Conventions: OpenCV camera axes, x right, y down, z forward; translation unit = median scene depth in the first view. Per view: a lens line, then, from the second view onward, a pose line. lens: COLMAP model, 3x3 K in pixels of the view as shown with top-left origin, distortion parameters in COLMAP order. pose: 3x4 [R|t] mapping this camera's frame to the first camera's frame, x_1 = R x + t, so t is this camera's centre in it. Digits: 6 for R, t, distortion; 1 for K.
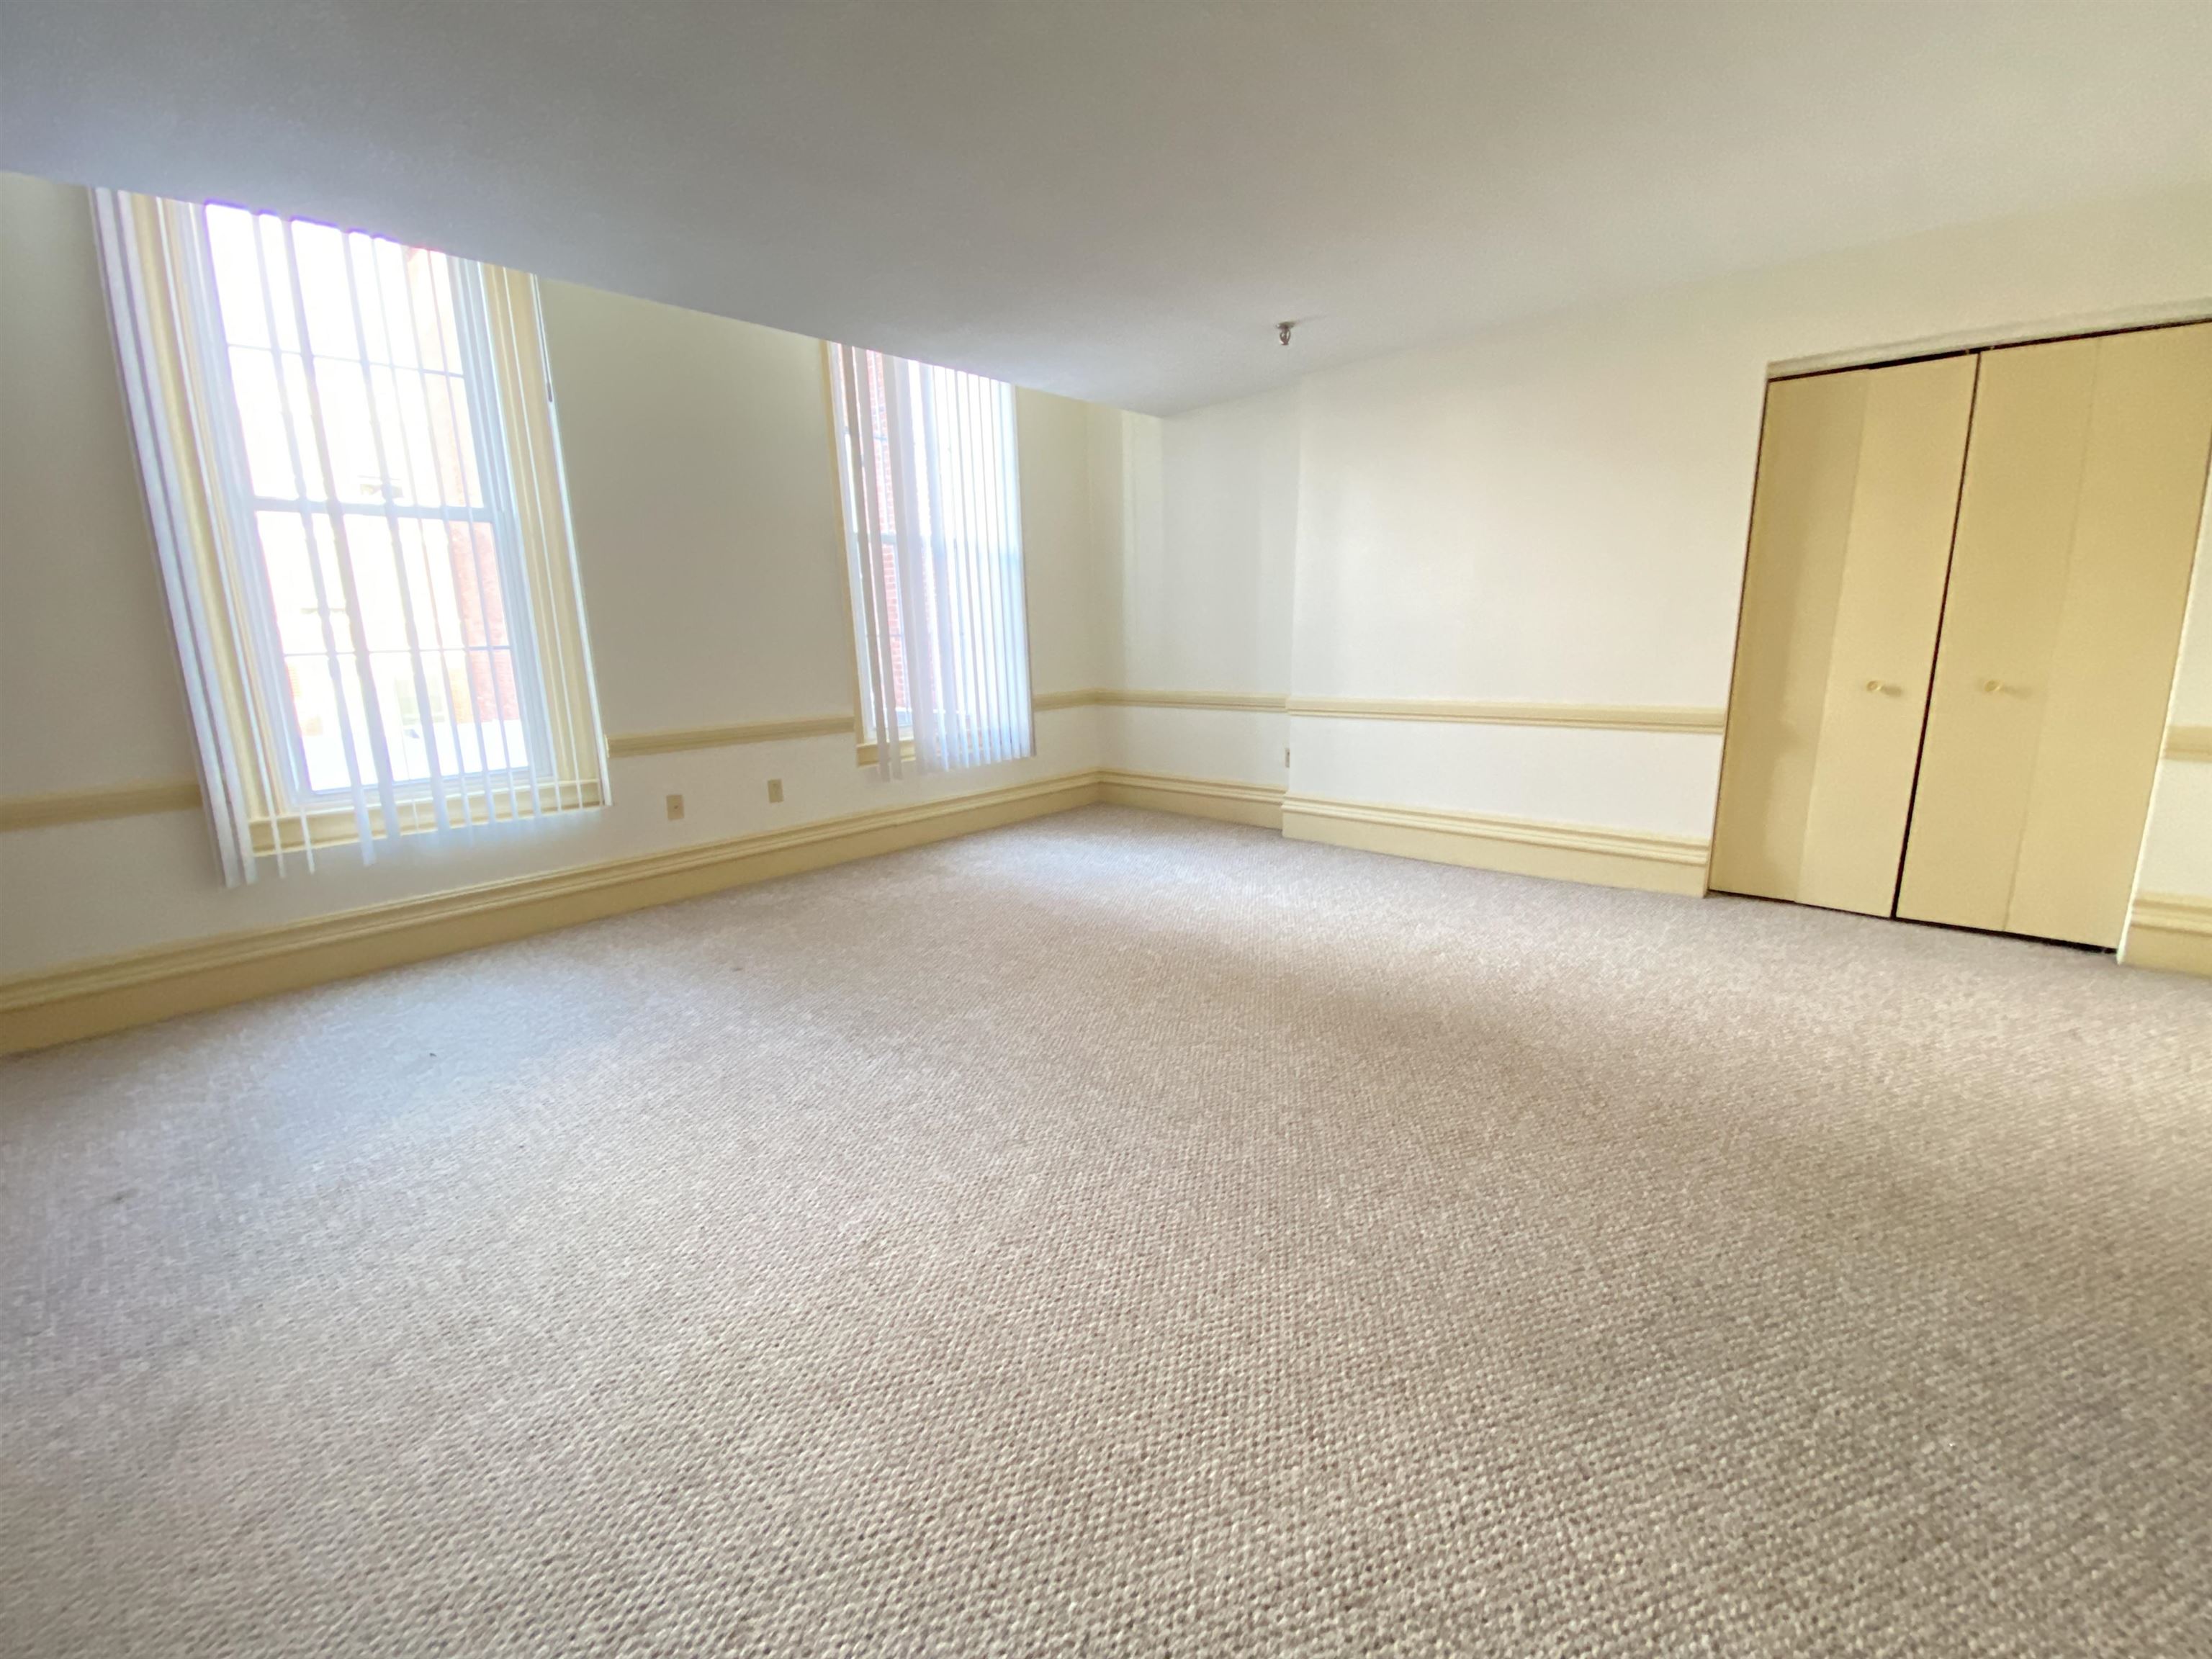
lens RADIAL K [[895.9, 0, 1078.9], [0, 895.9, 826.2], [0, 0, 1]] dist [0.010339, -0.015331]
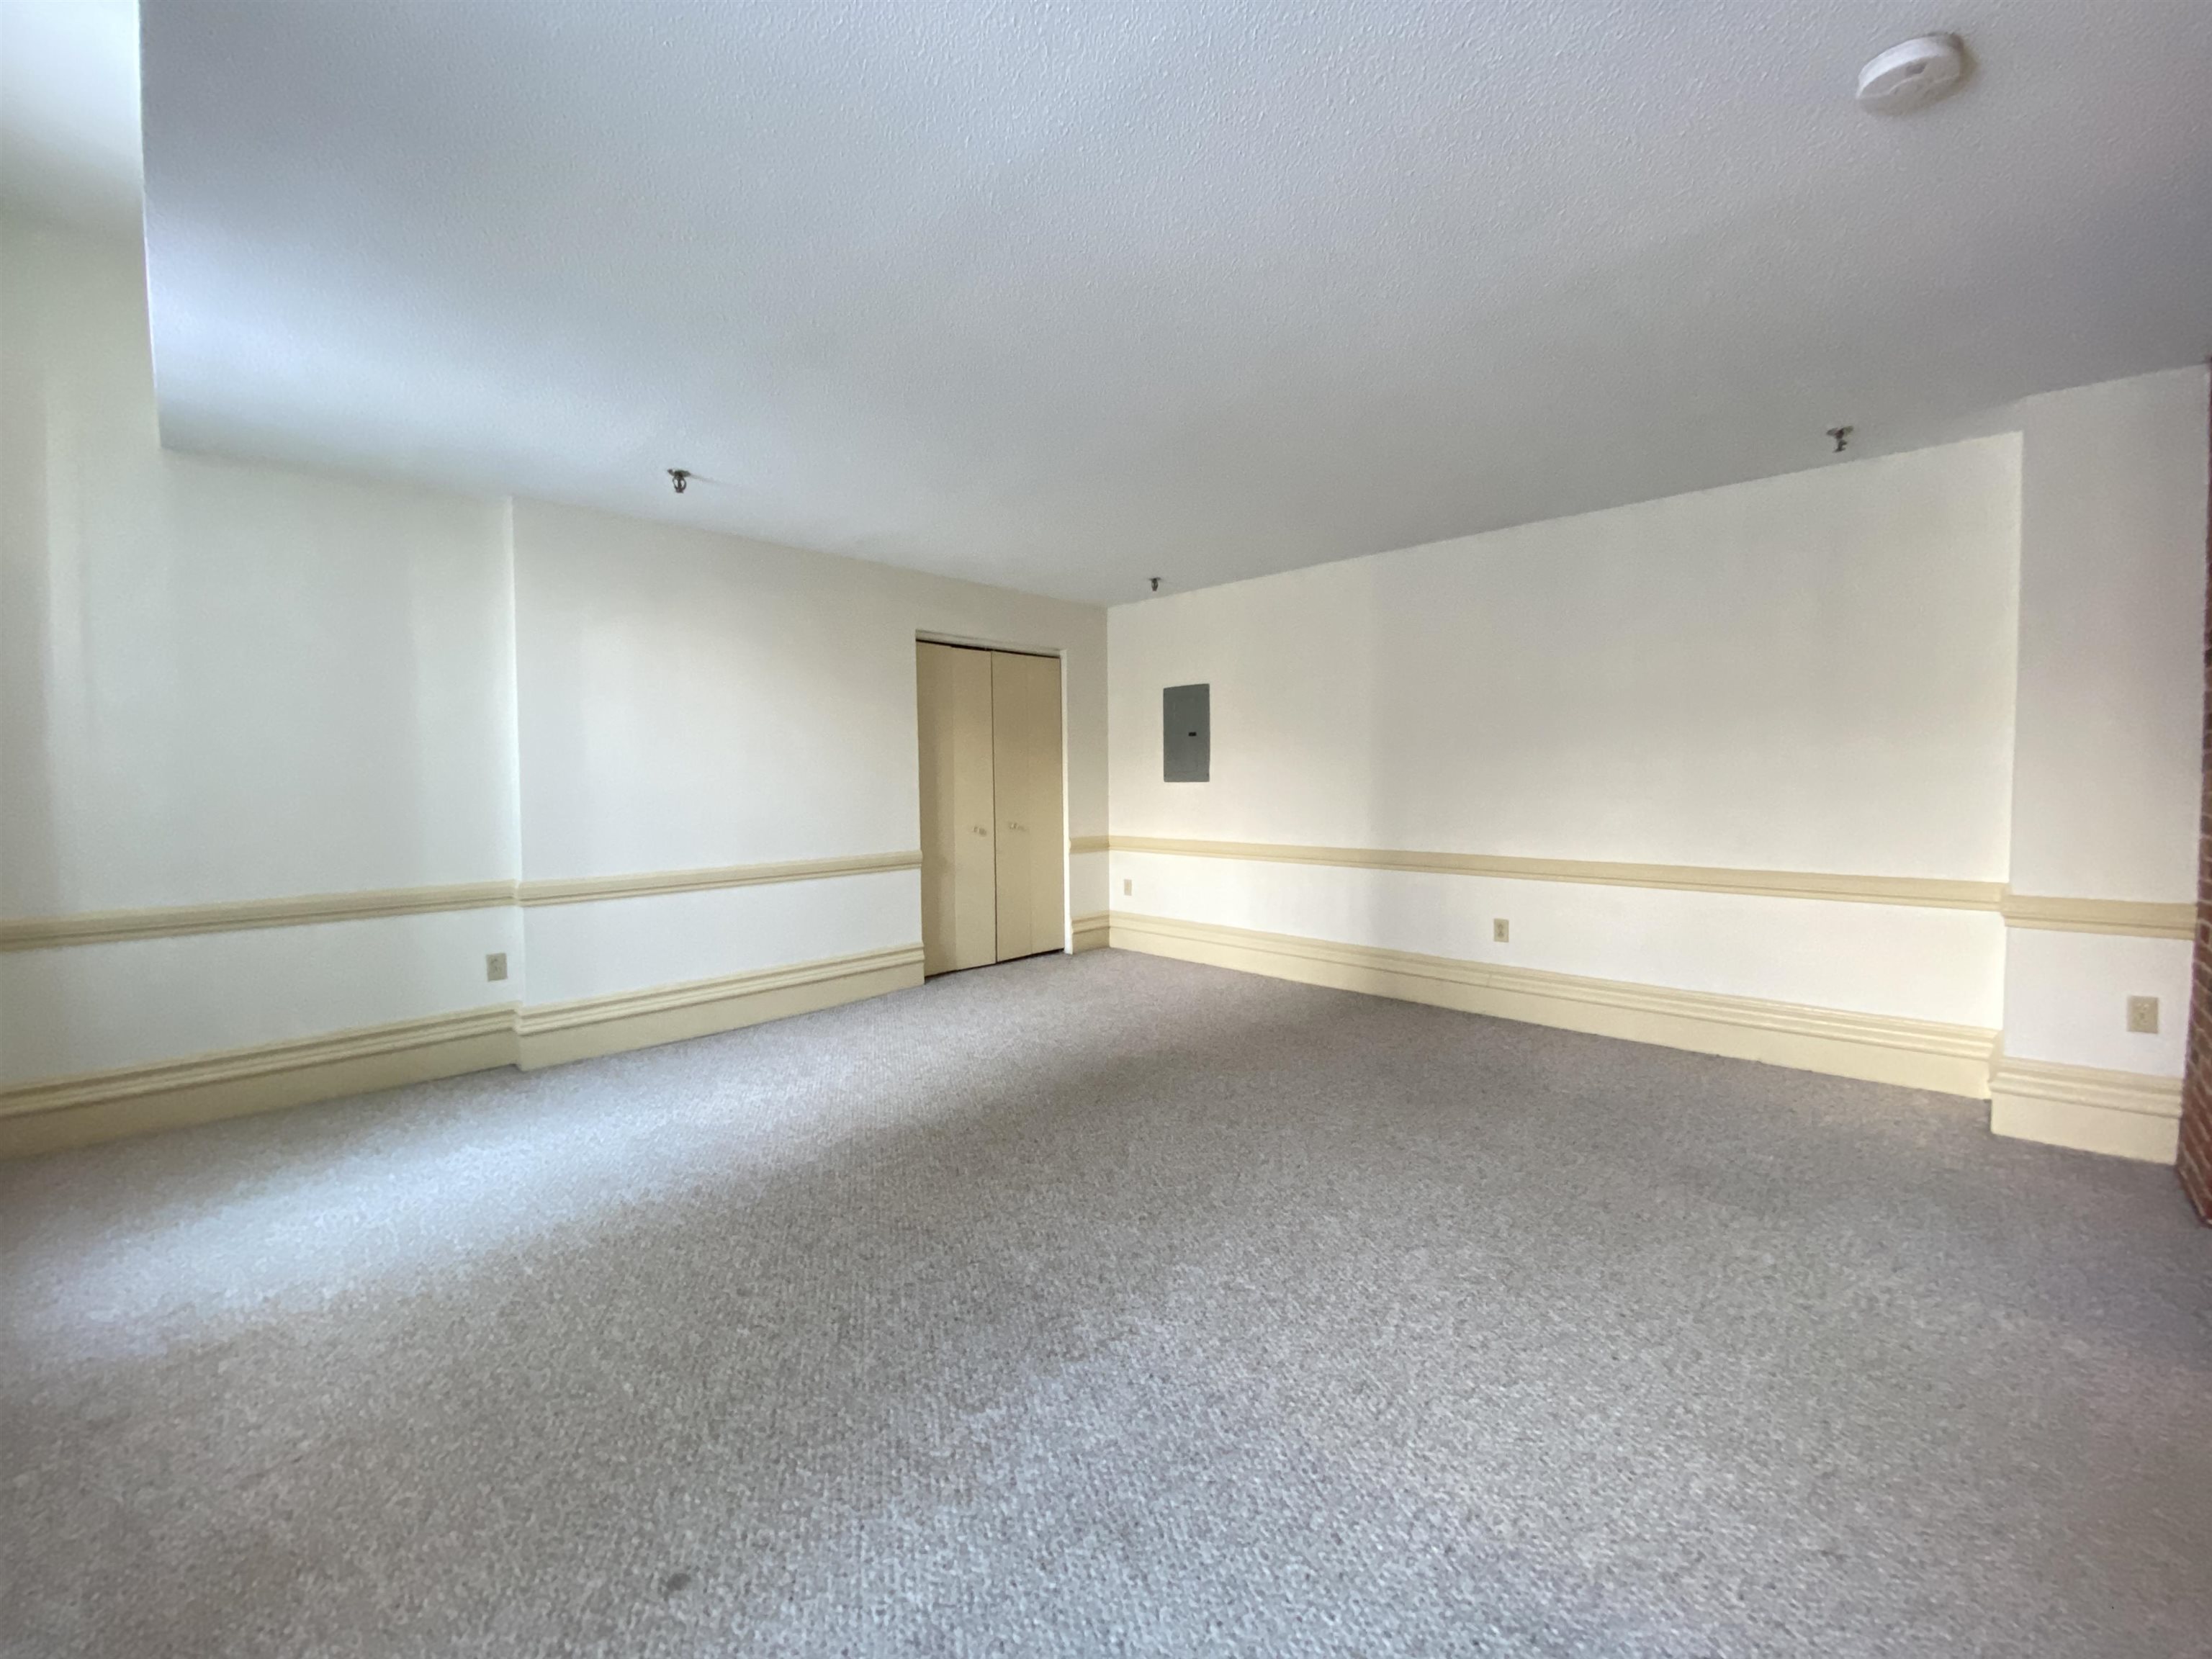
lens RADIAL K [[895.9, 0, 1112.2], [0, 895.9, 823.6], [0, 0, 1]] dist [0.010339, -0.015331]
pose [[0.001689, -0.028916, 0.999580, -0.704917], [0.220826, 0.974916, 0.027829, -0.139302], [-0.975312, 0.220686, 0.008032, 0.648783]]
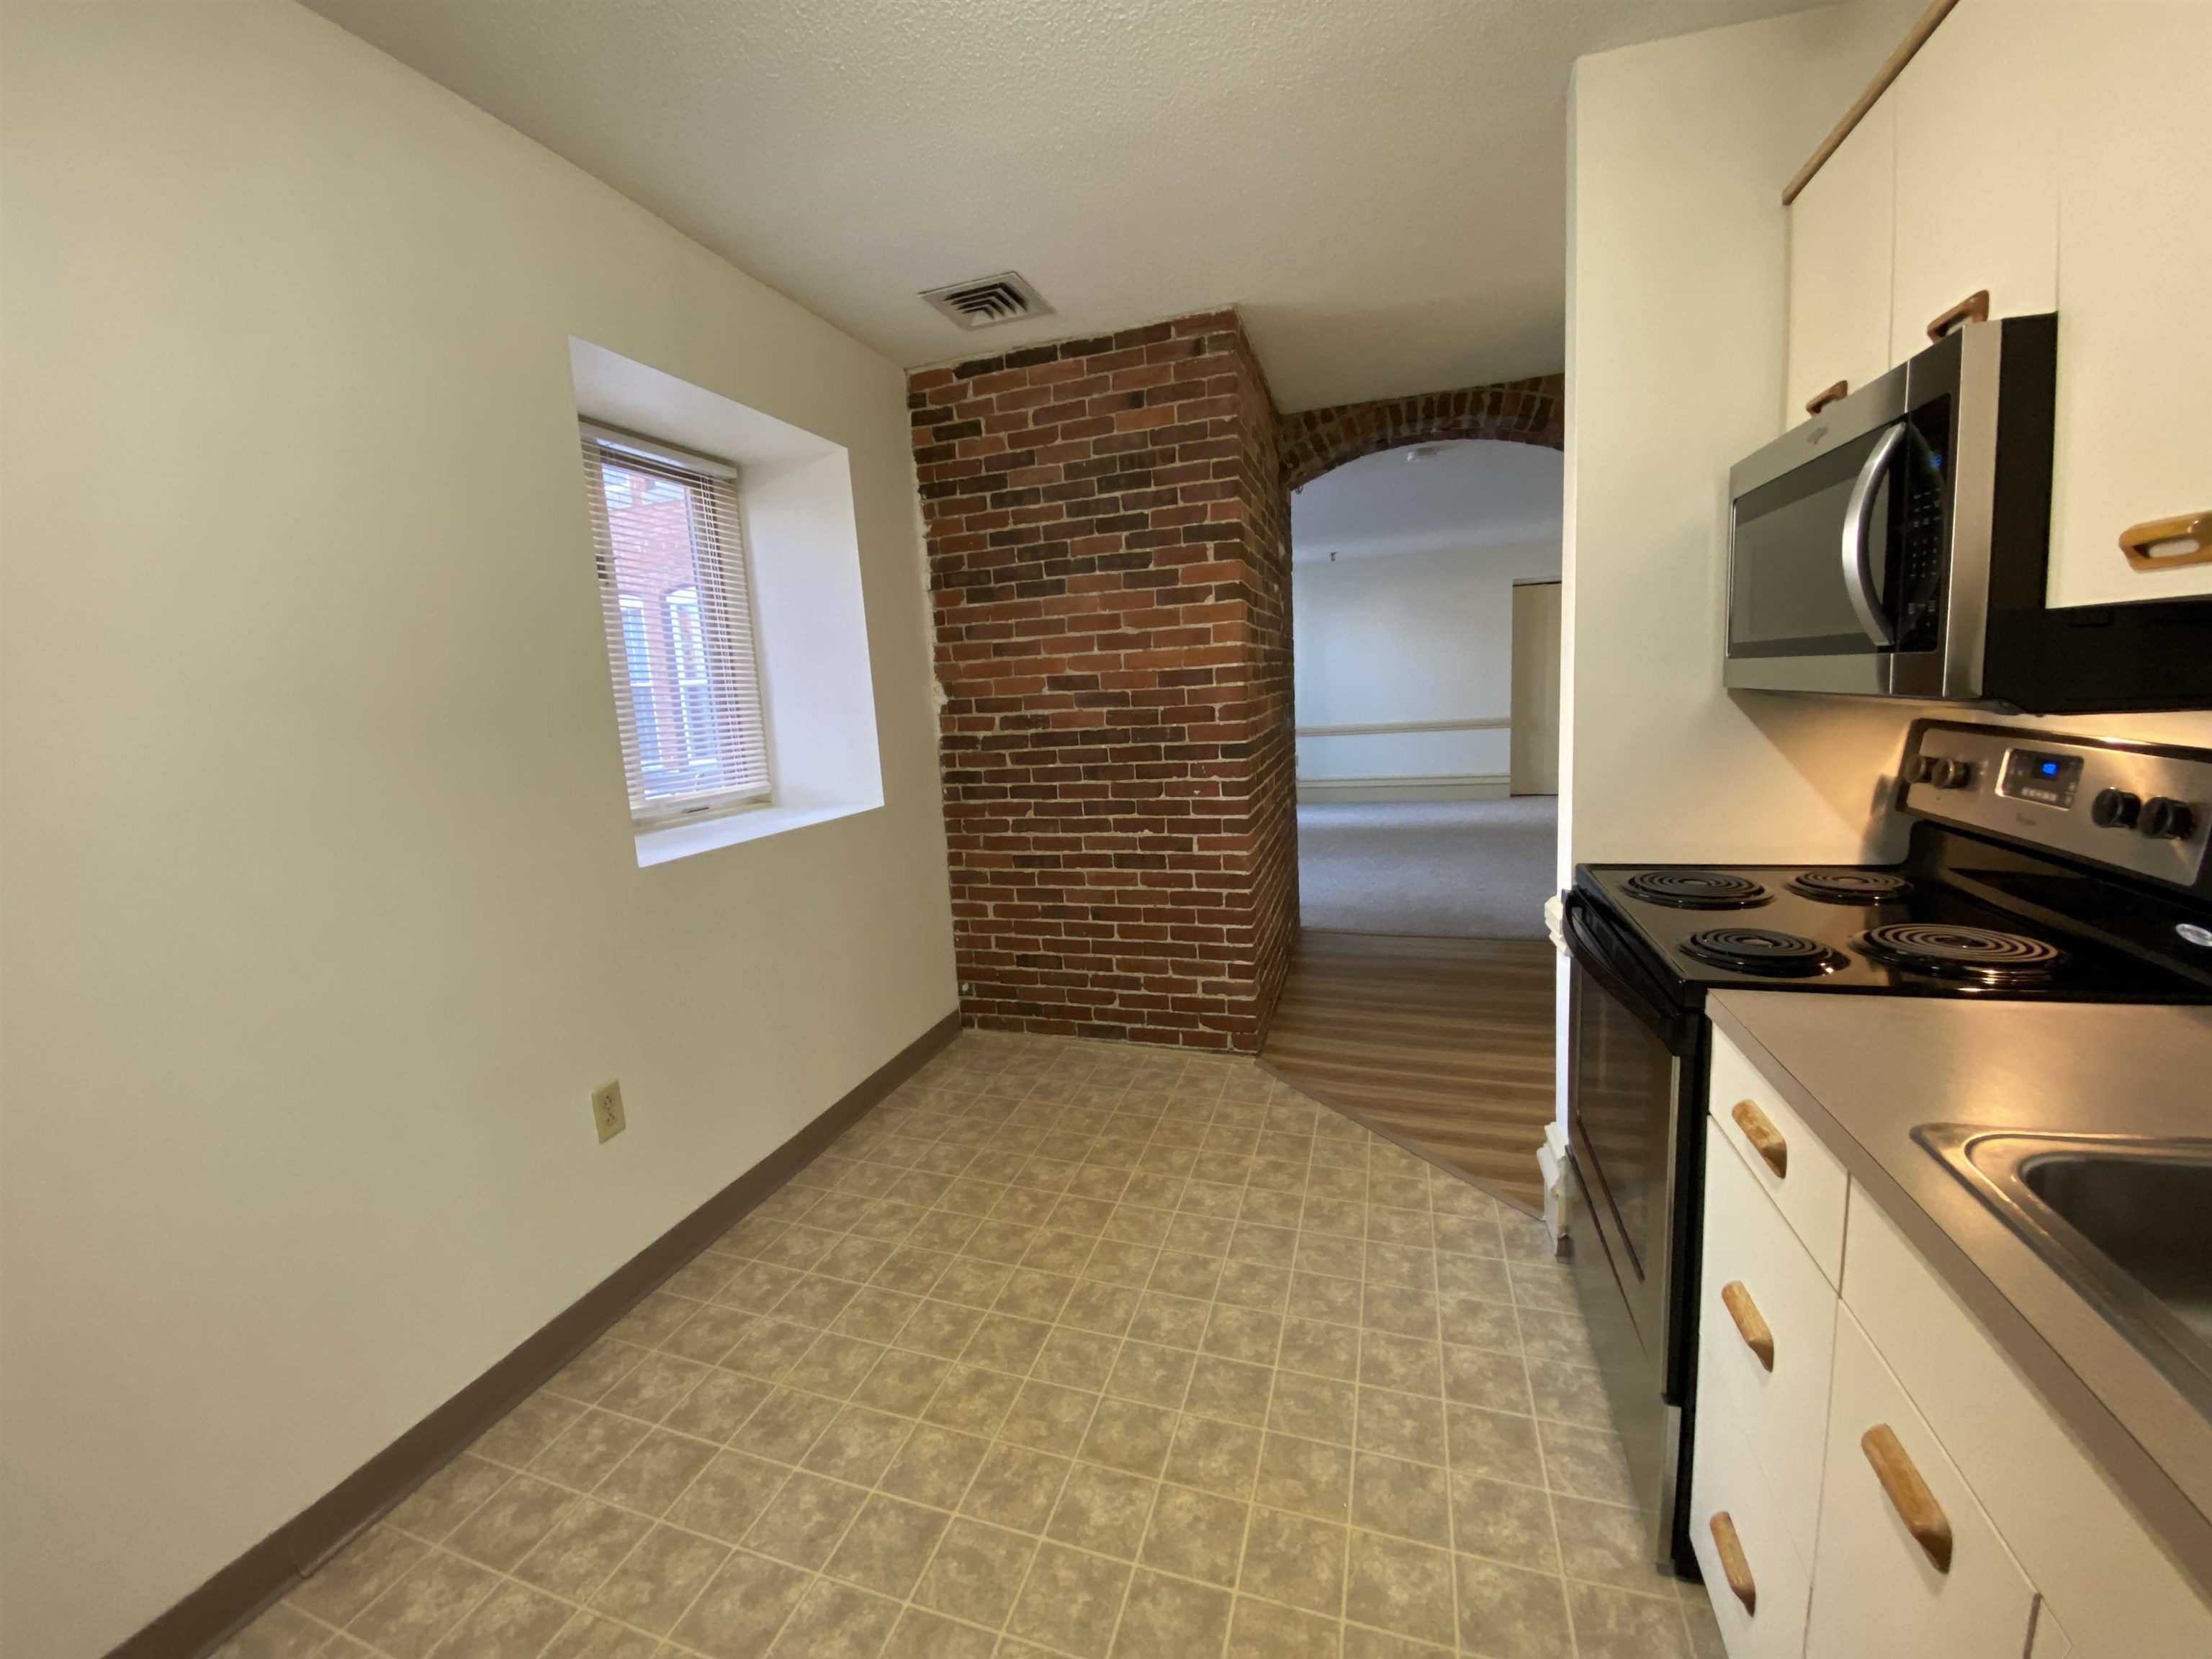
lens RADIAL K [[895.9, 0, 1094.2], [0, 895.9, 824.6], [0, 0, 1]] dist [0.010339, -0.015331]
pose [[0.910417, -0.095055, 0.402623, -1.247516], [0.127045, 0.990456, -0.053439, 0.136584], [-0.393701, 0.099803, 0.913804, -0.705496]]
